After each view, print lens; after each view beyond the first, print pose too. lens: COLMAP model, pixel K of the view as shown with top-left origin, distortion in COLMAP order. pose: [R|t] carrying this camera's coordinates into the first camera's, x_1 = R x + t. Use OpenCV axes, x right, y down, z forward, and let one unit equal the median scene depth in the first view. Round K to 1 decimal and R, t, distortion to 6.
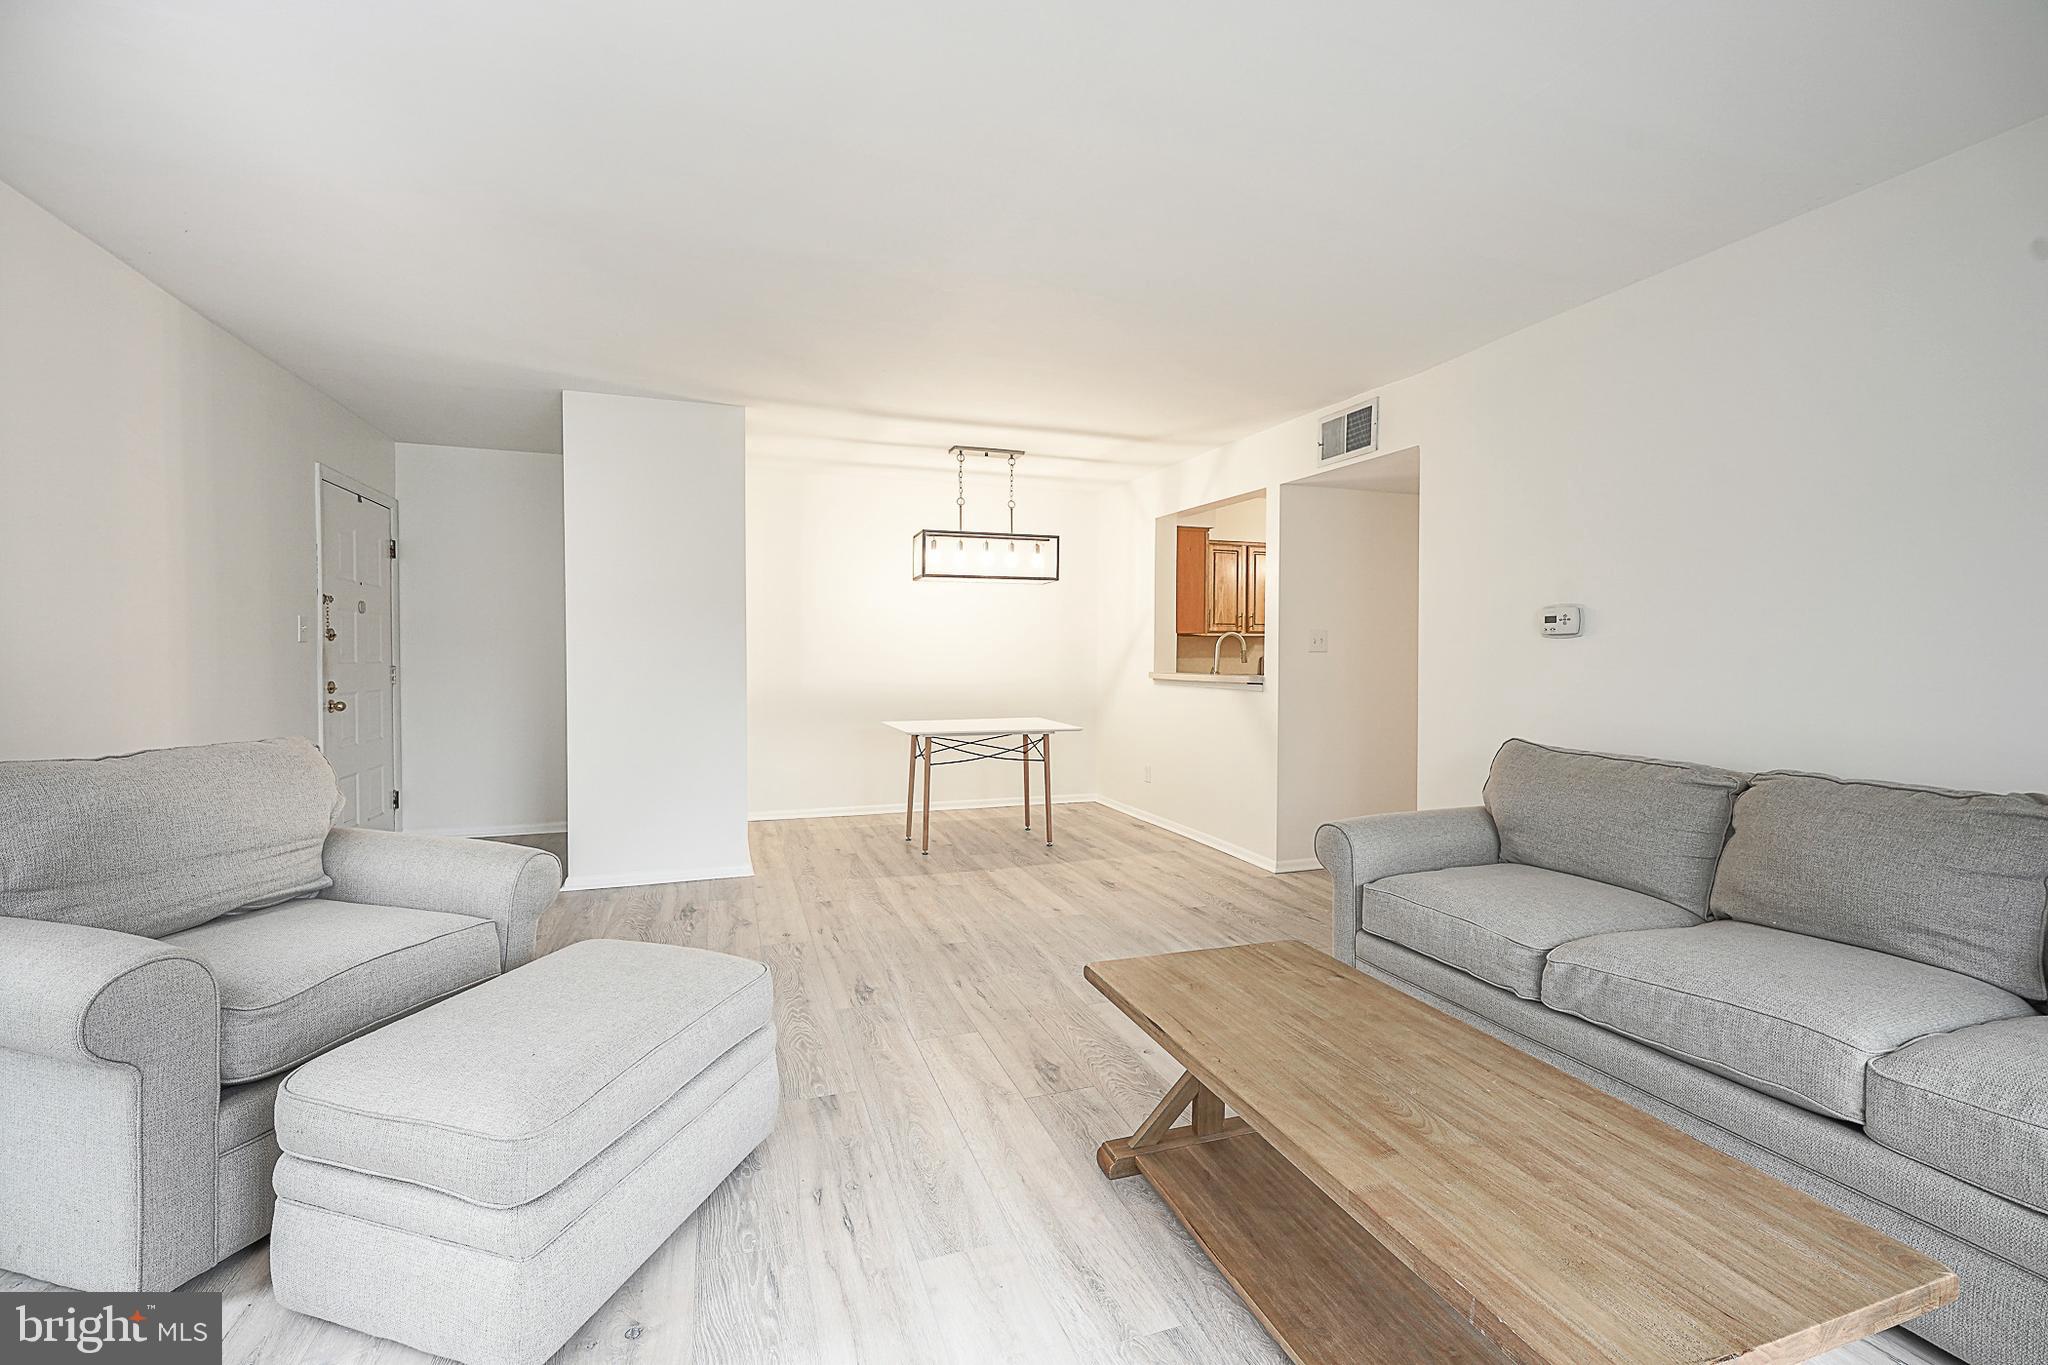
lens RADIAL K [[845.7, 0, 1011.5], [0, 845.7, 669.1], [0, 0, 1]] dist [0.001113, -0.000705]
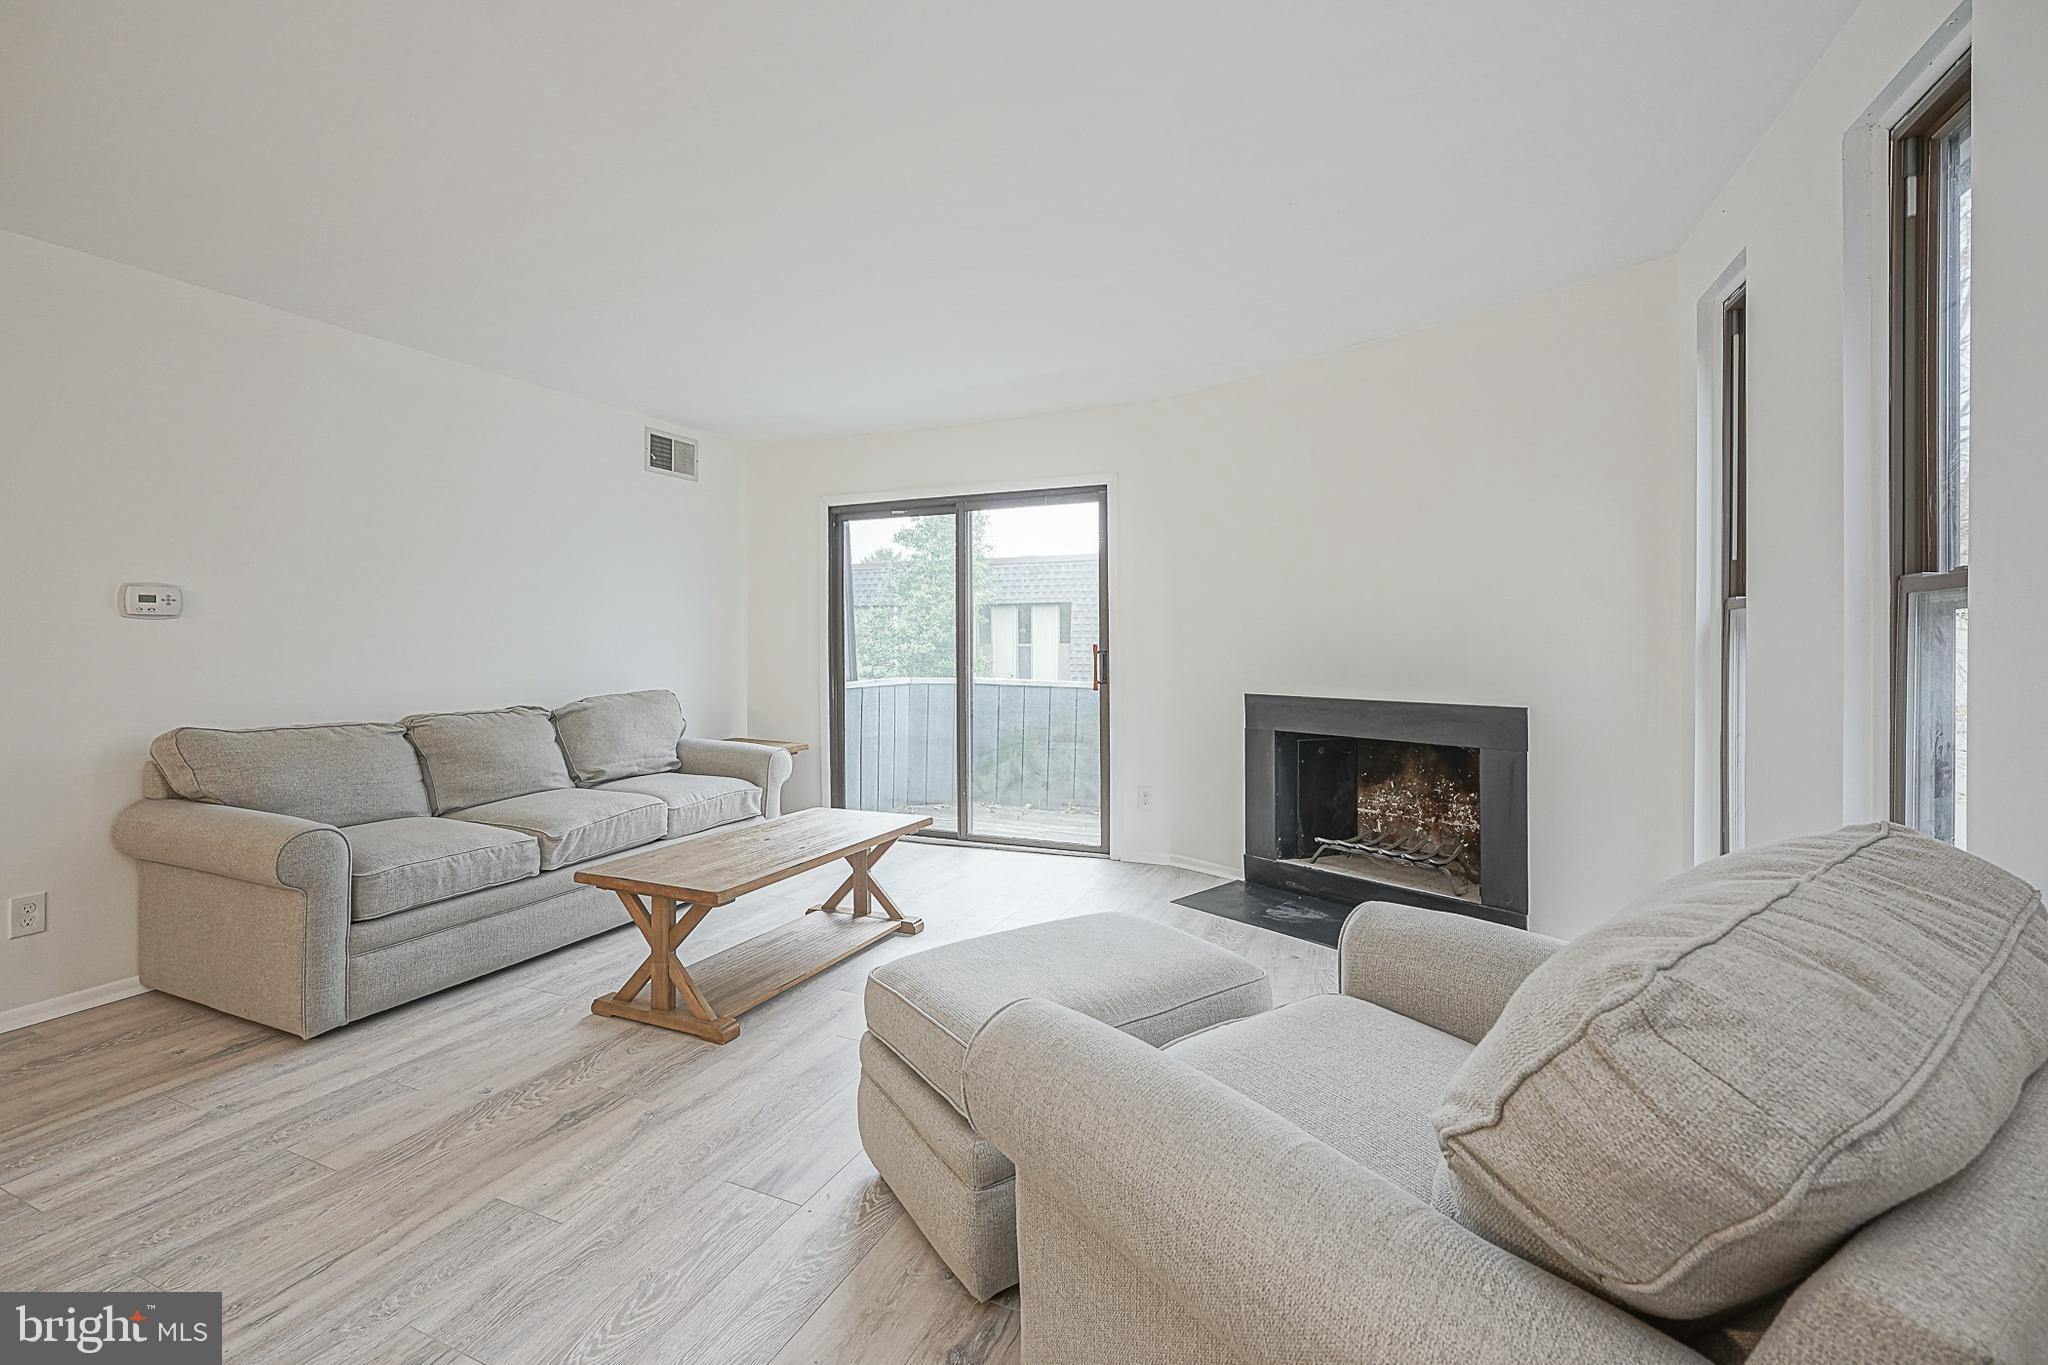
lens RADIAL K [[845.7, 0, 1022.8], [0, 845.7, 662.2], [0, 0, 1]] dist [0.001113, -0.000705]
pose [[-0.732815, -0.017233, 0.680210, -0.525833], [0.009274, 0.999333, 0.035309, -0.010264], [-0.680365, 0.032183, -0.732166, 0.788750]]
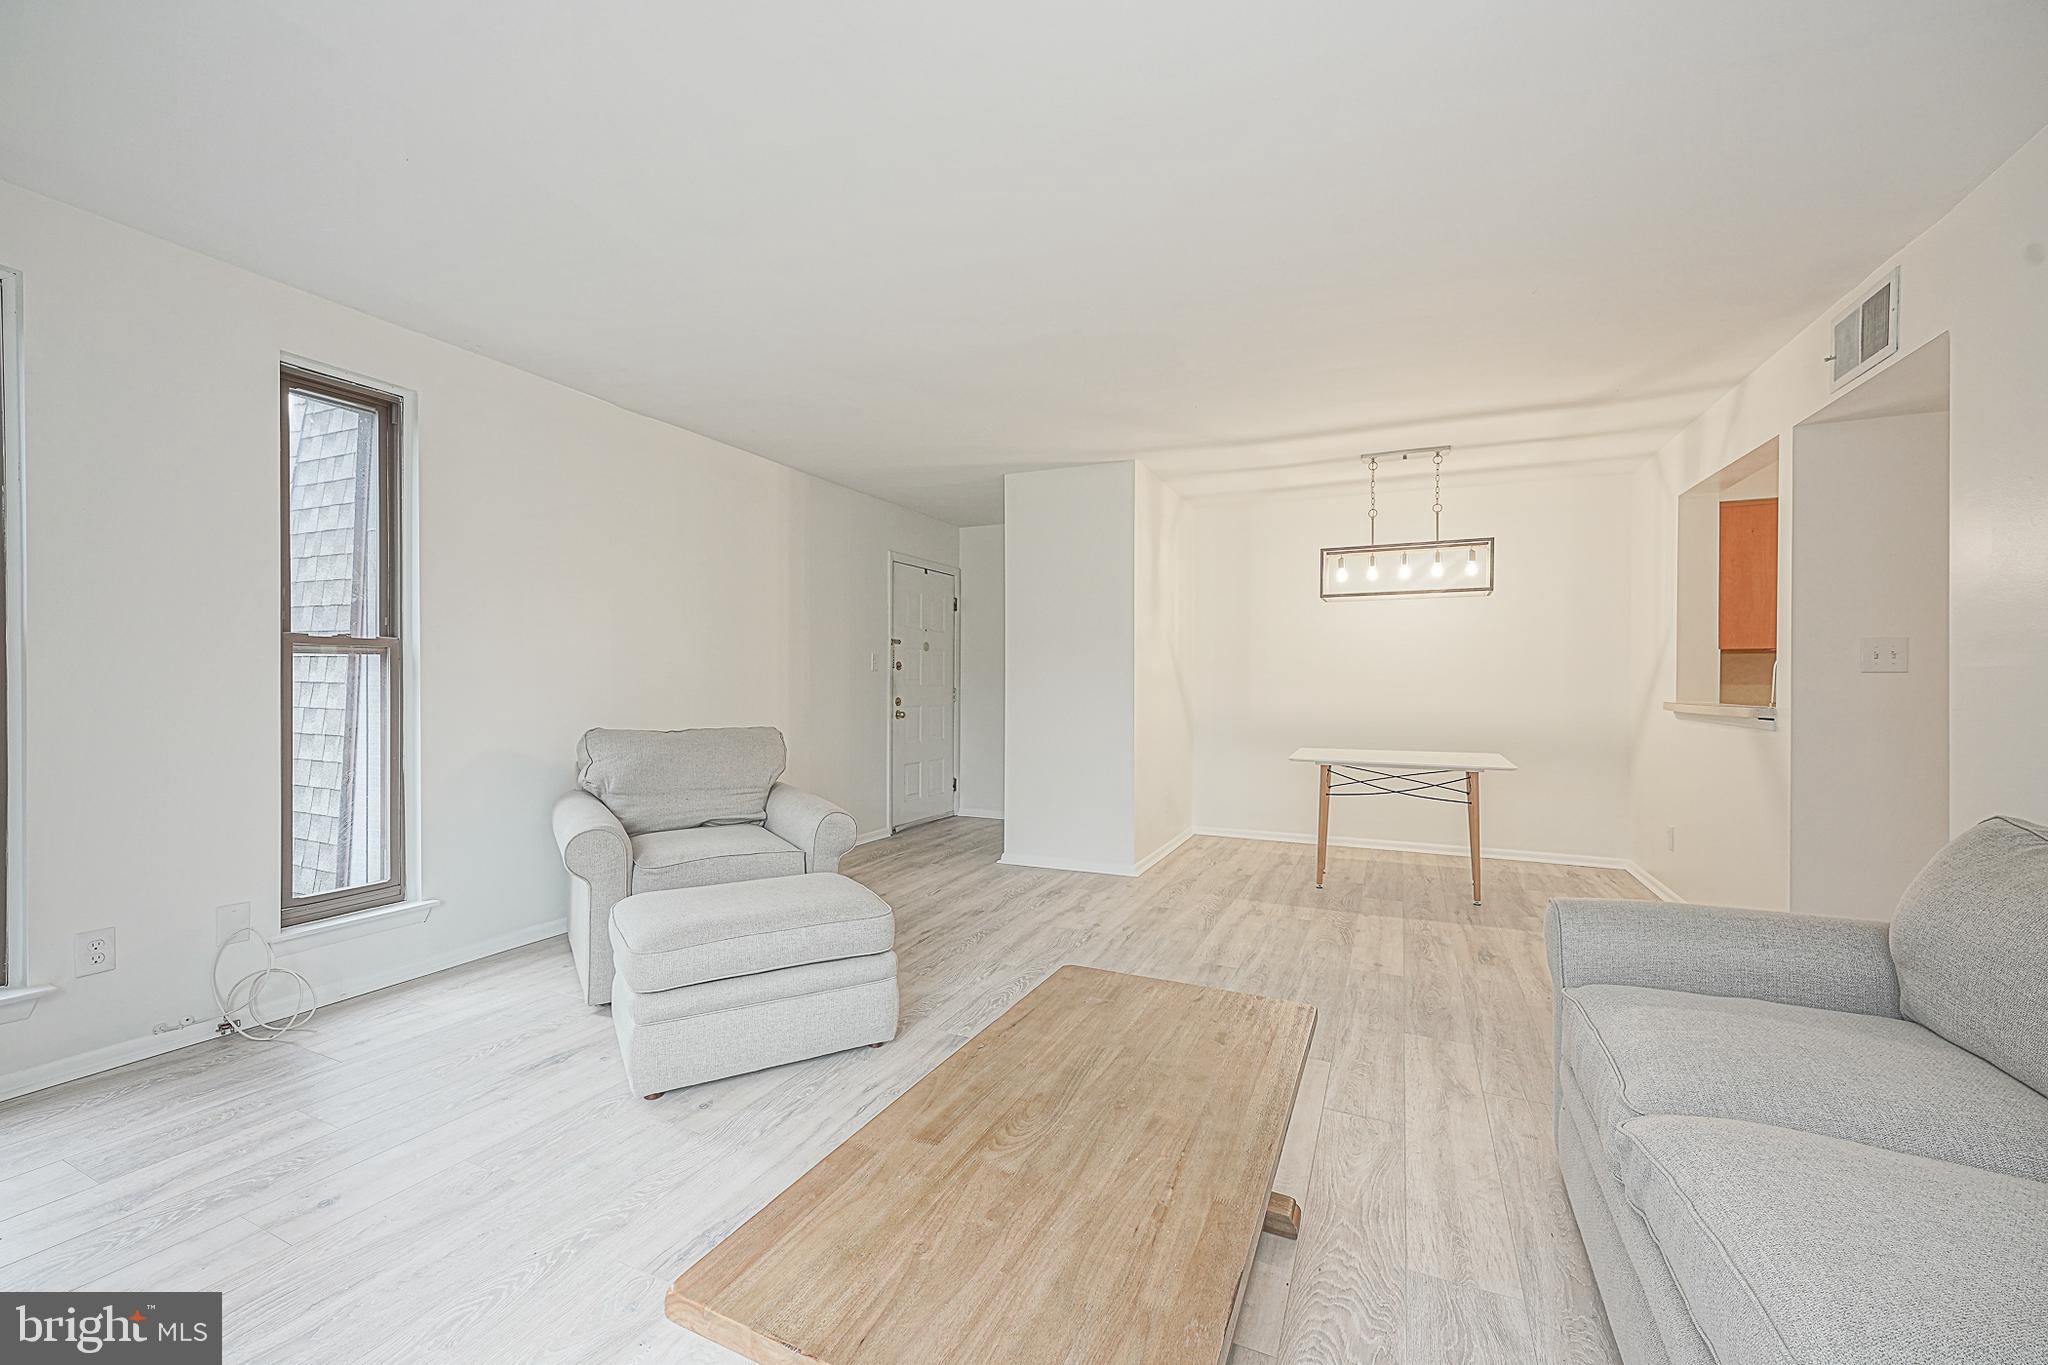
lens RADIAL K [[845.7, 0, 1031.3], [0, 845.7, 678.2], [0, 0, 1]] dist [0.001113, -0.000705]
pose [[0.720193, -0.004002, -0.693762, 0.393398], [-0.013052, 0.999728, -0.019316, 0.006123], [0.693651, 0.022967, 0.719945, 0.100460]]
